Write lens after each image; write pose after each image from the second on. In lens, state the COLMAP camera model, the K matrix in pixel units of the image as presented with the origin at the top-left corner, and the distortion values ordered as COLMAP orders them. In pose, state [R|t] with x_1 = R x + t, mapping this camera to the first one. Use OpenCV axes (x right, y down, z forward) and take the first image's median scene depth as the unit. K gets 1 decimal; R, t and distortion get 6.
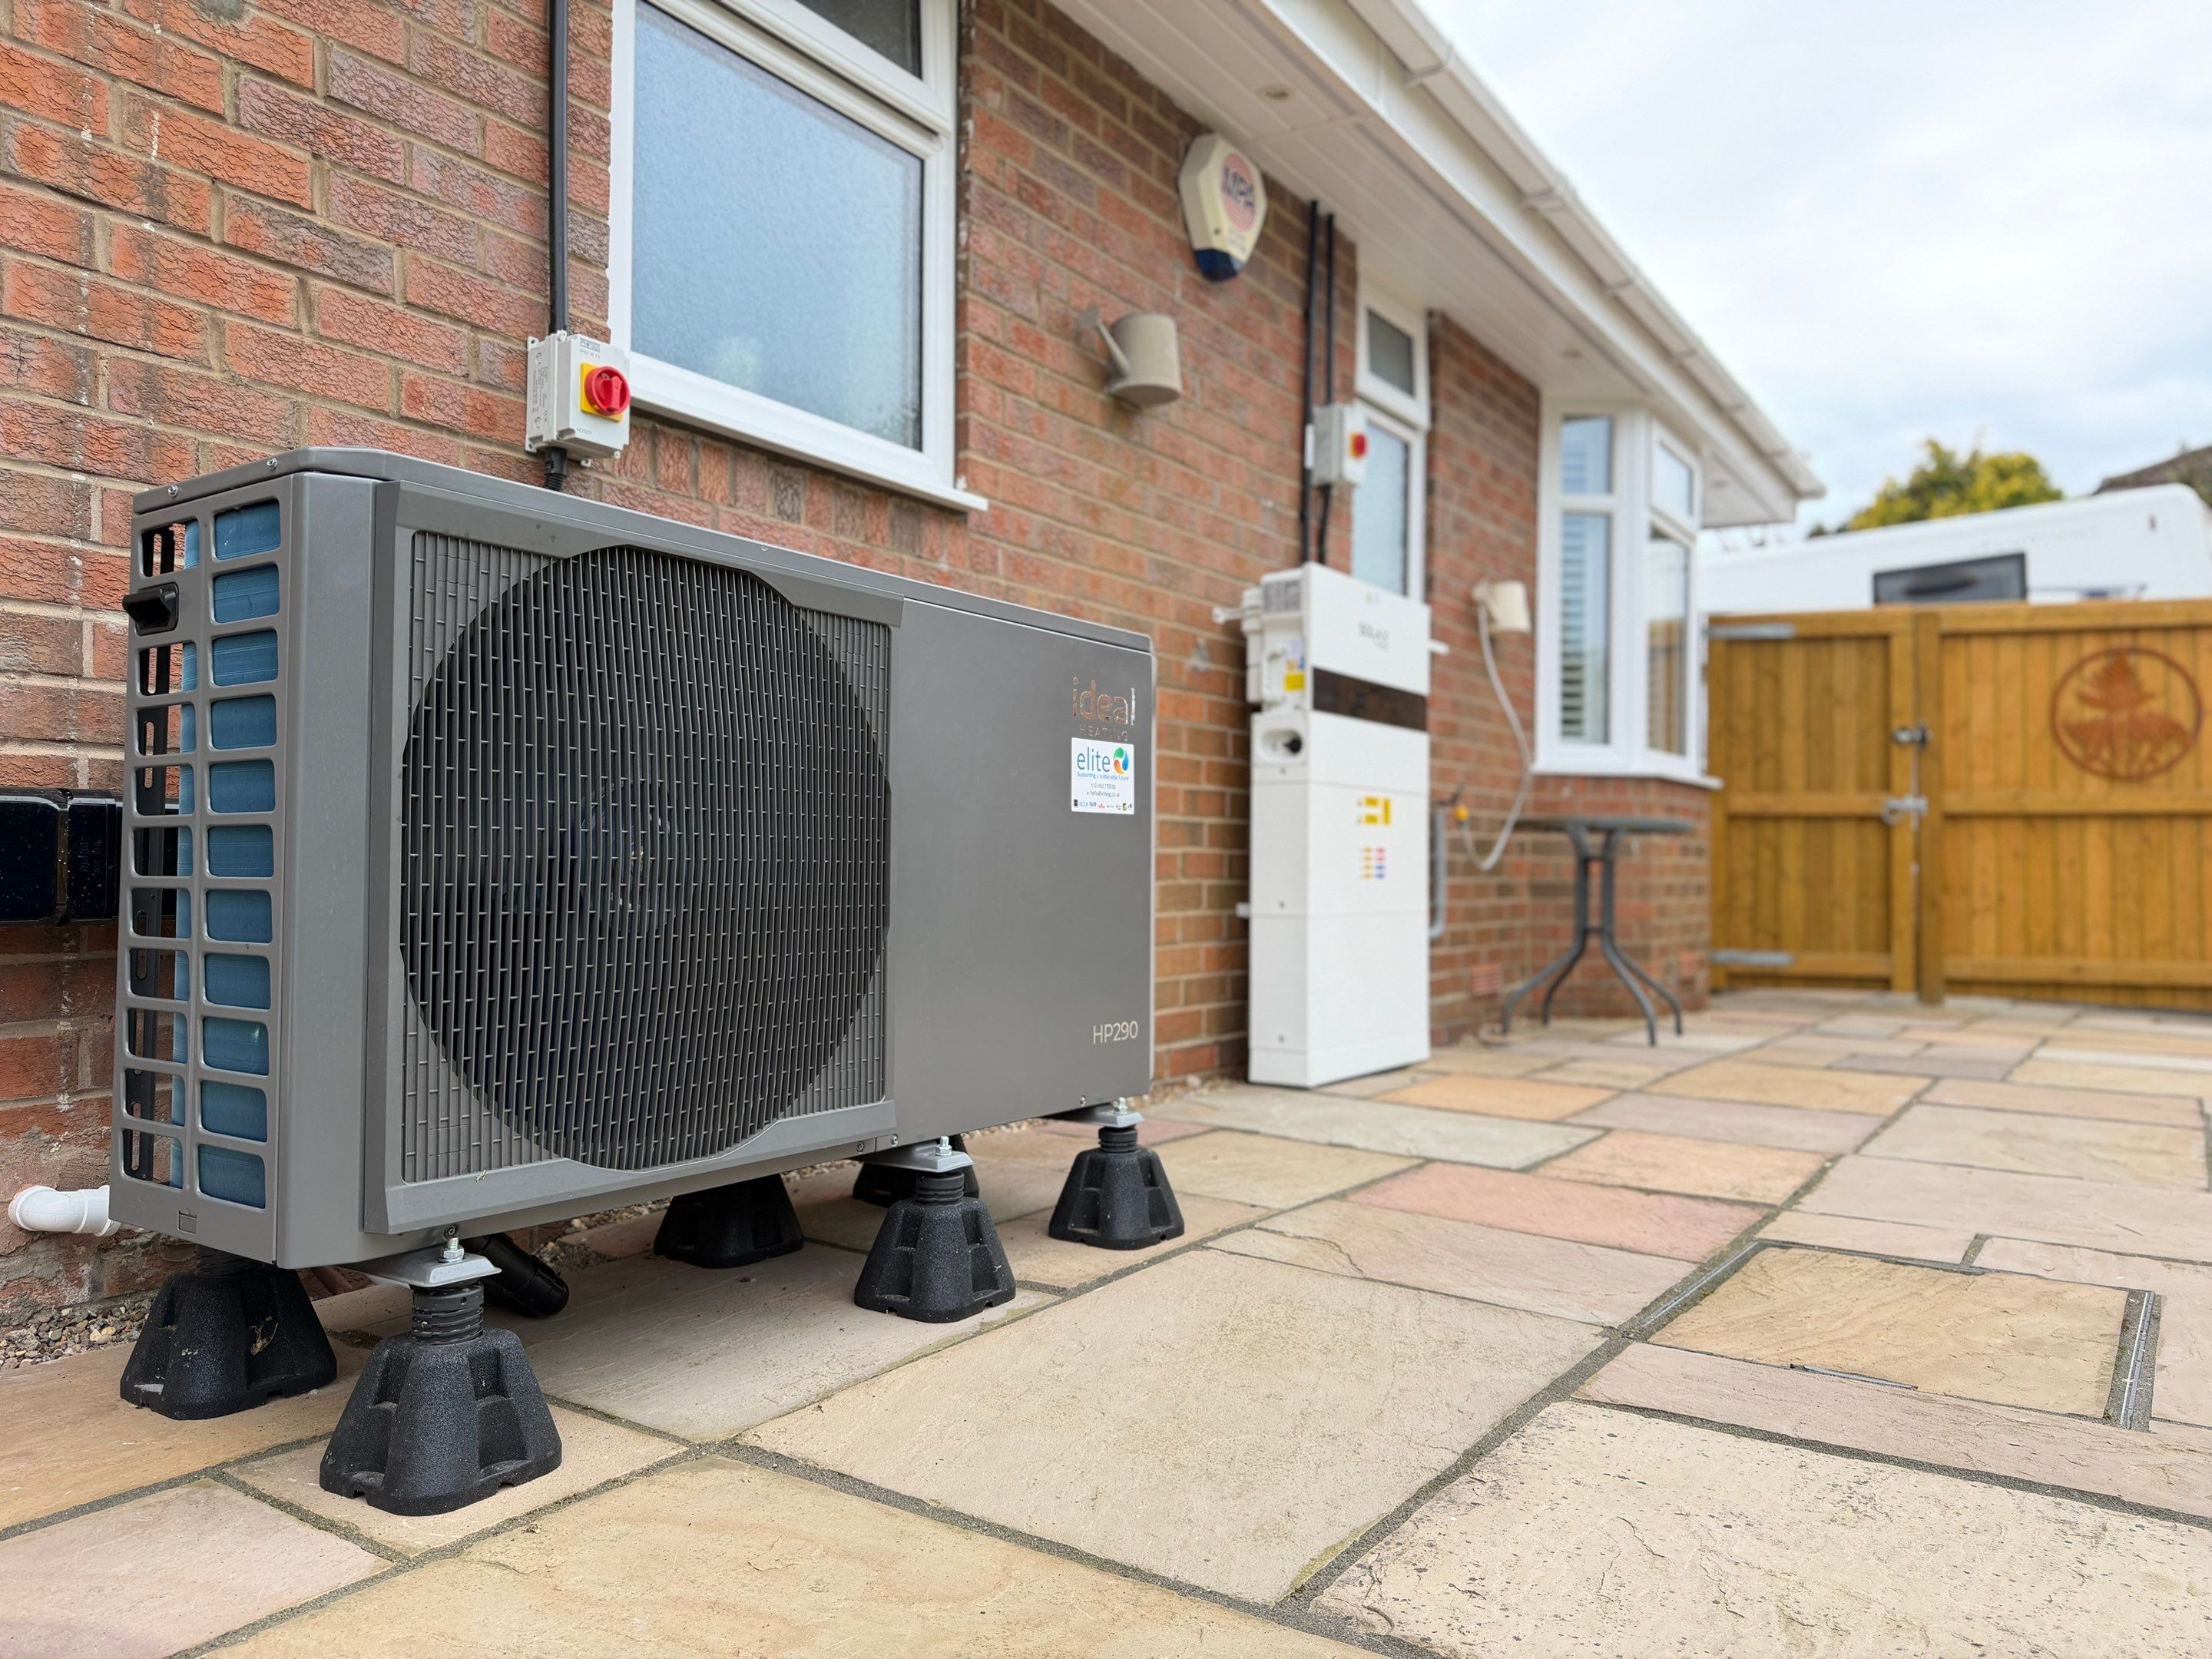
lens RADIAL K [[1576.3, 0, 1123.5], [0, 1576.3, 834.8], [0, 0, 1]] dist [0.029232, -0.042550]
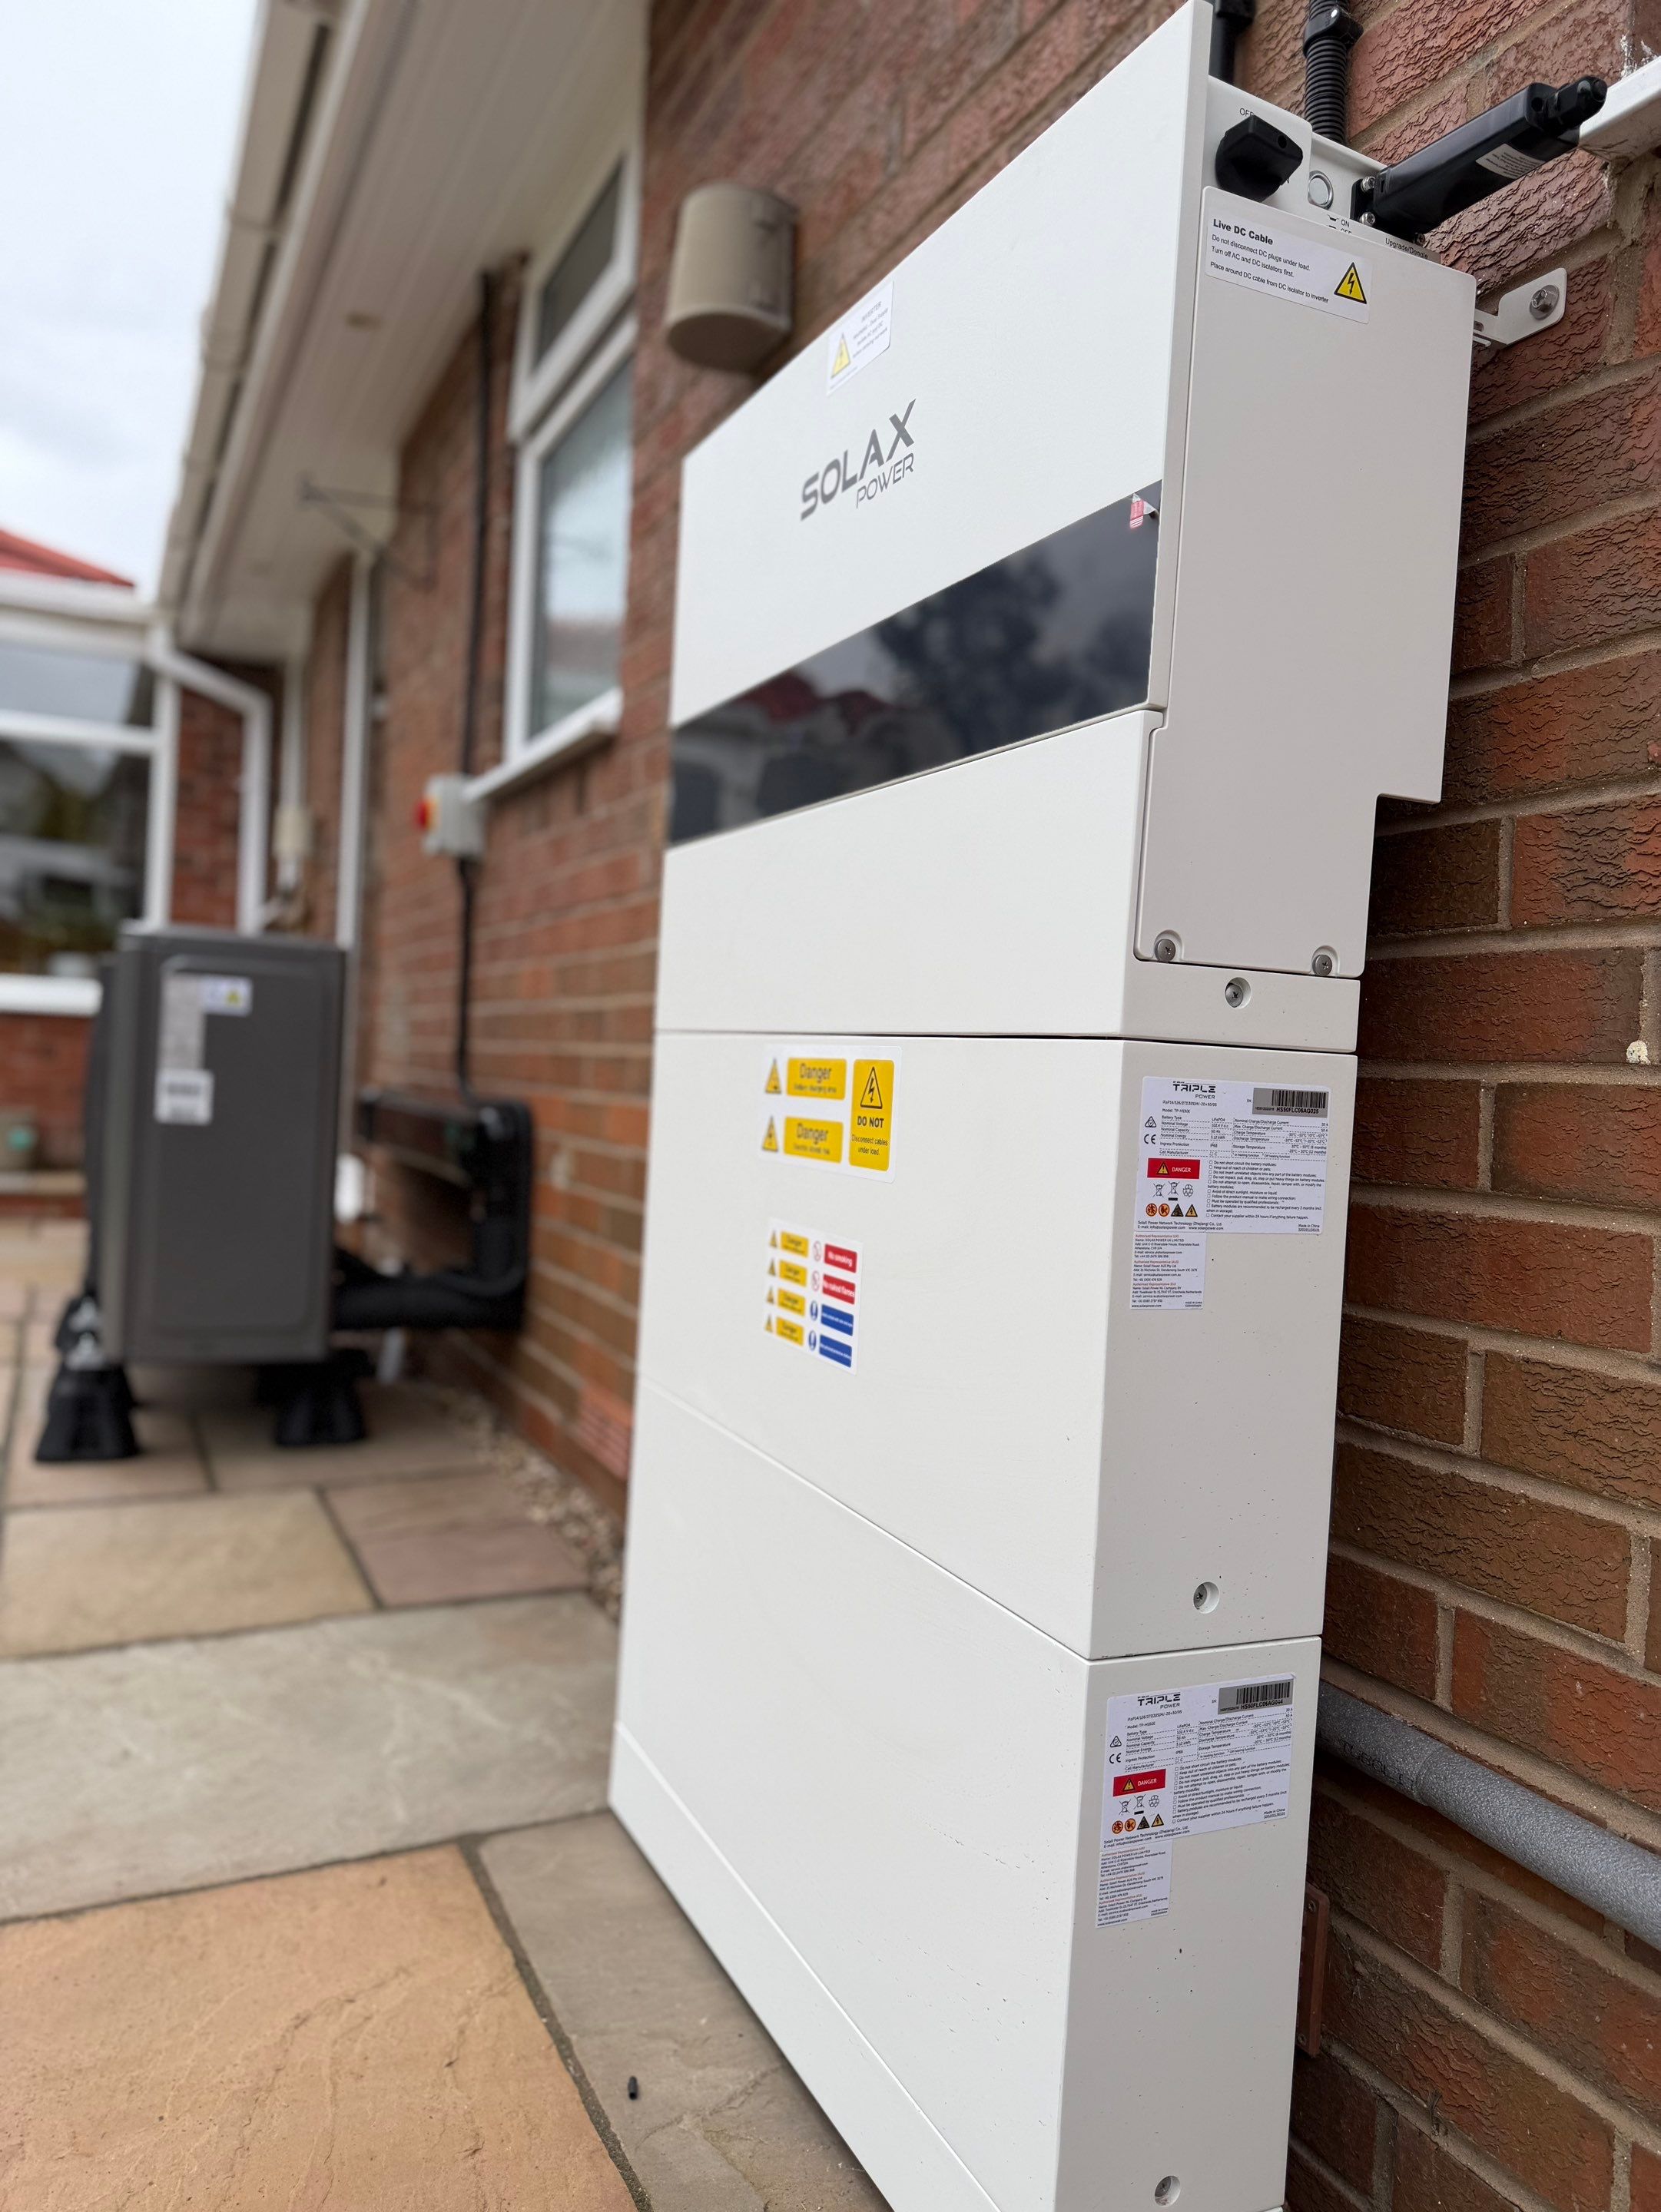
lens RADIAL K [[1576.6, 0, 838.7], [0, 1576.6, 1116.6], [0, 0, 1]] dist [0.029232, -0.042550]
pose [[-0.515516, -0.014077, -0.856764, 0.731957], [-0.042507, 0.999054, 0.009161, -0.030642], [0.855825, 0.041141, -0.515627, 2.107911]]
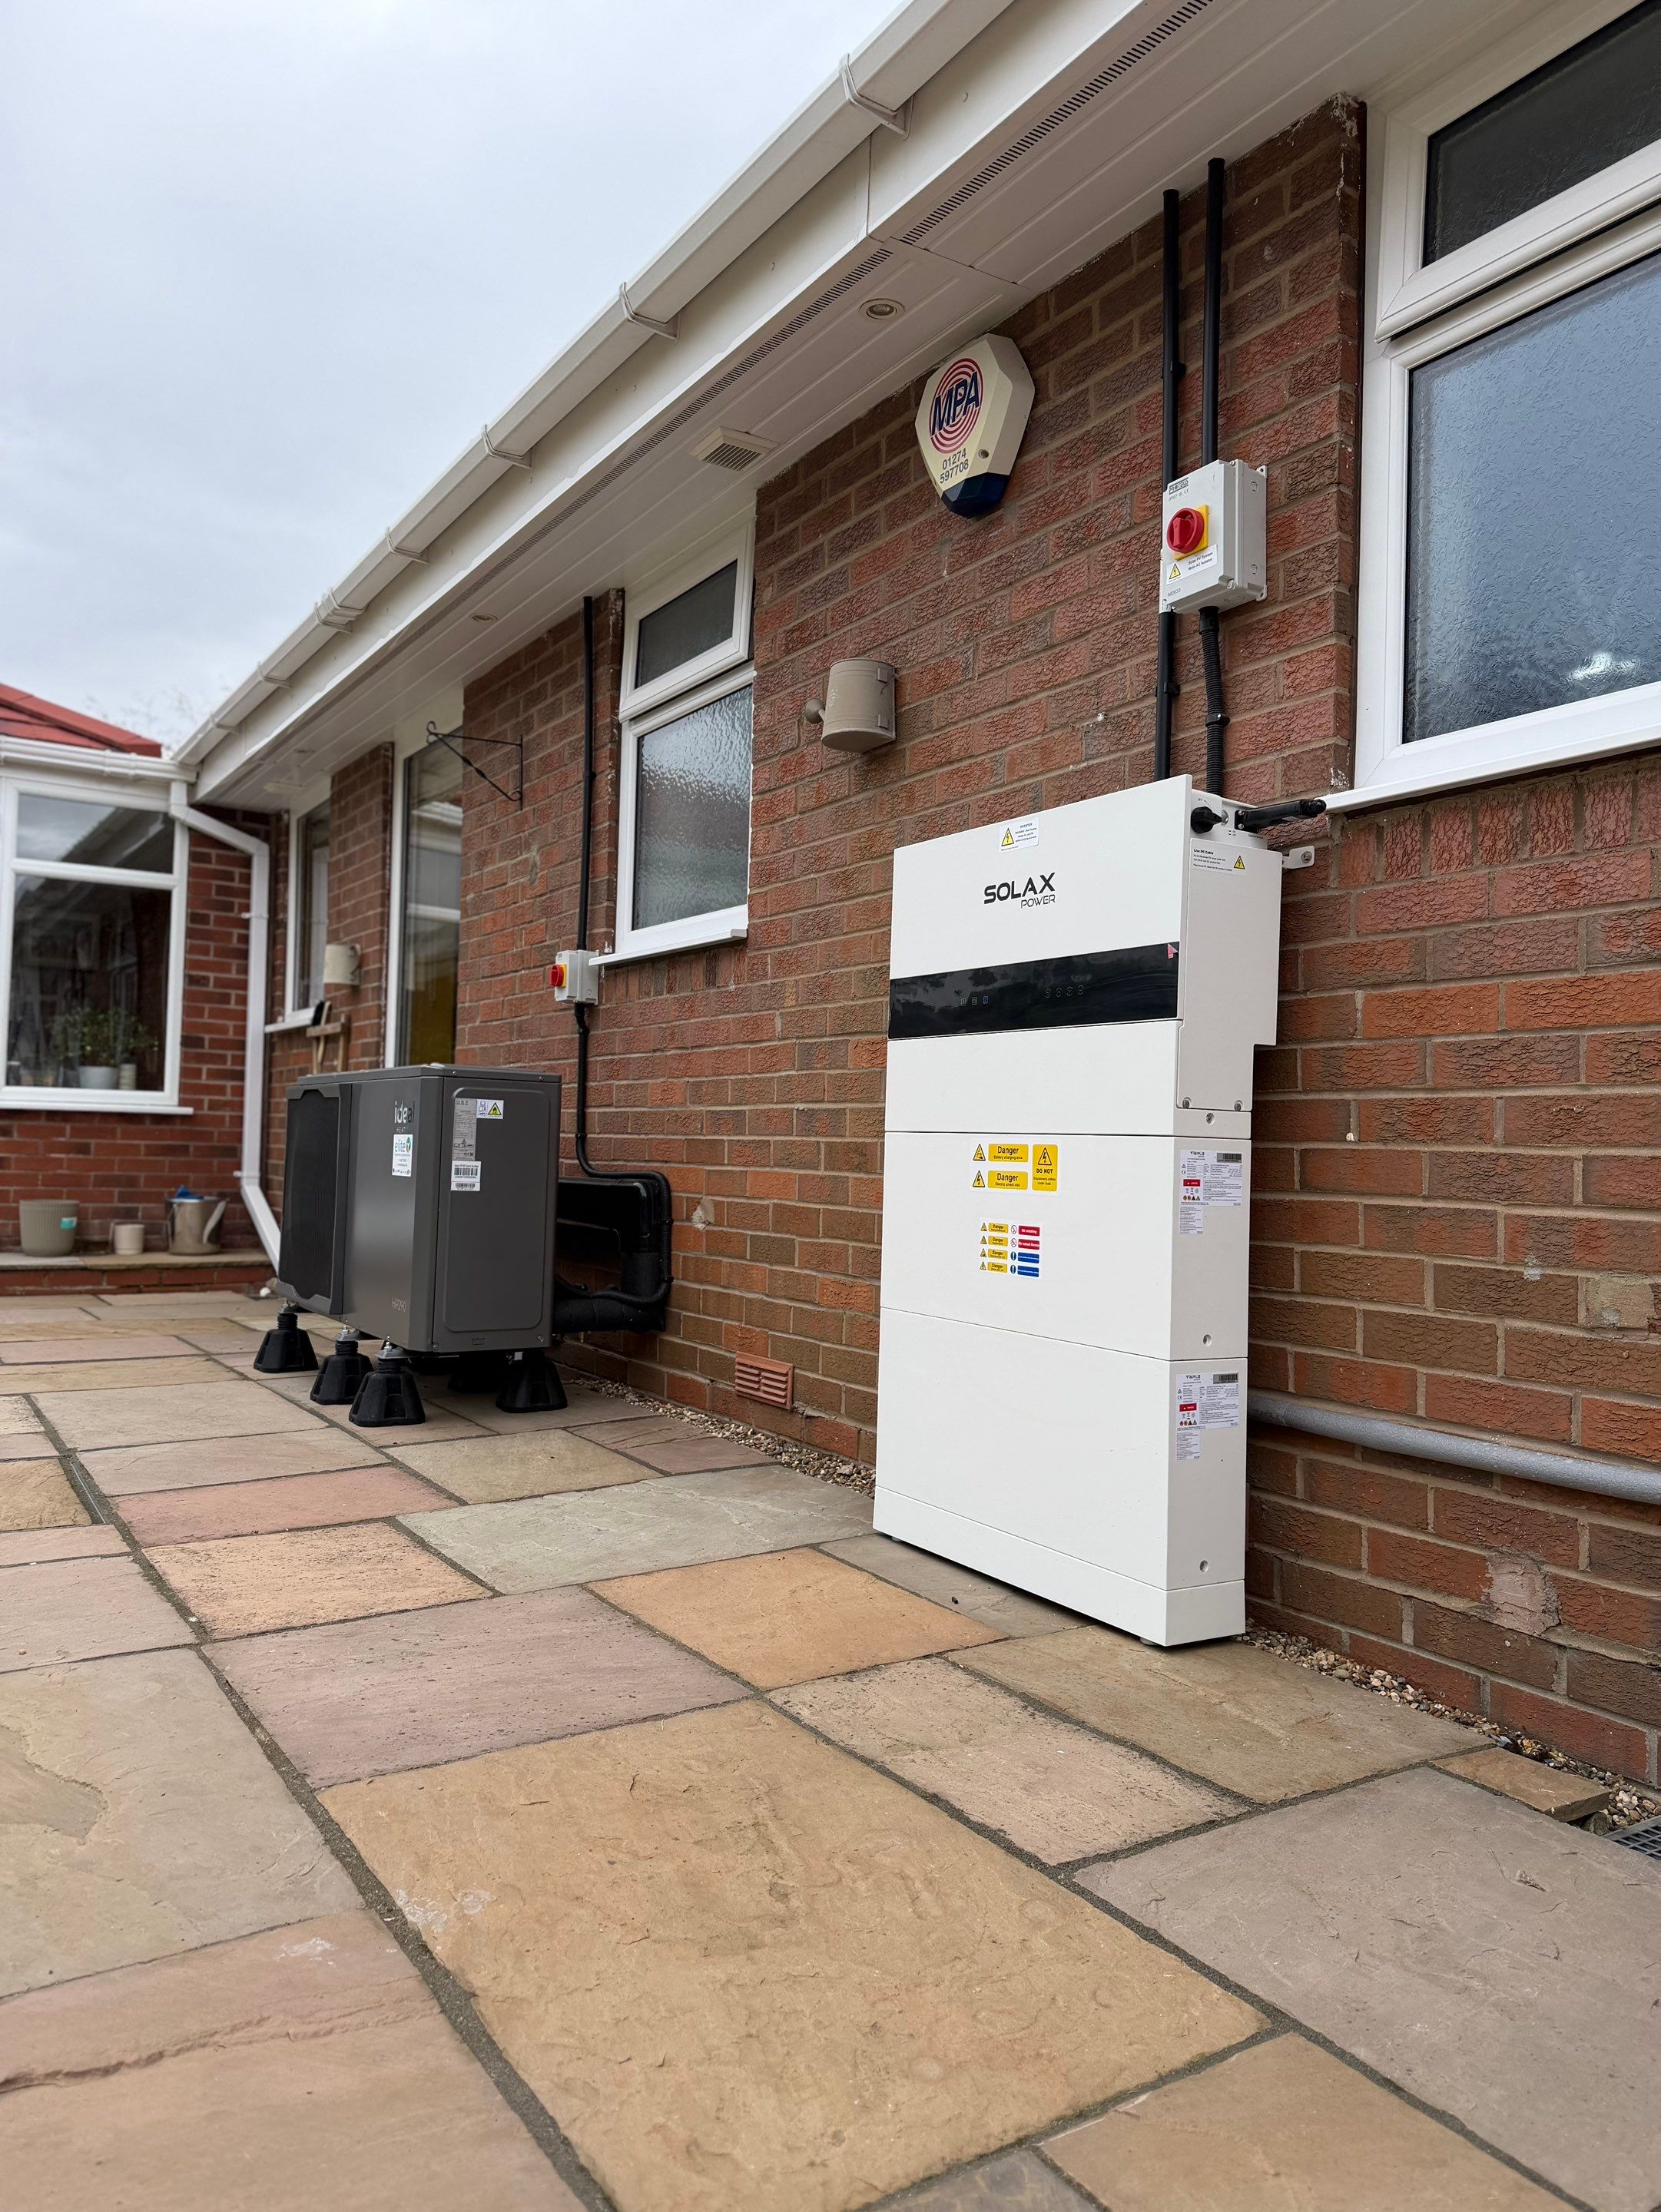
lens RADIAL K [[1576.6, 0, 824.6], [0, 1576.6, 1105.5], [0, 0, 1]] dist [0.029232, -0.042550]
pose [[-0.410657, -0.047435, -0.910555, 1.416538], [-0.013899, 0.998855, -0.045767, -0.018044], [0.911684, -0.006139, -0.410847, 2.189628]]
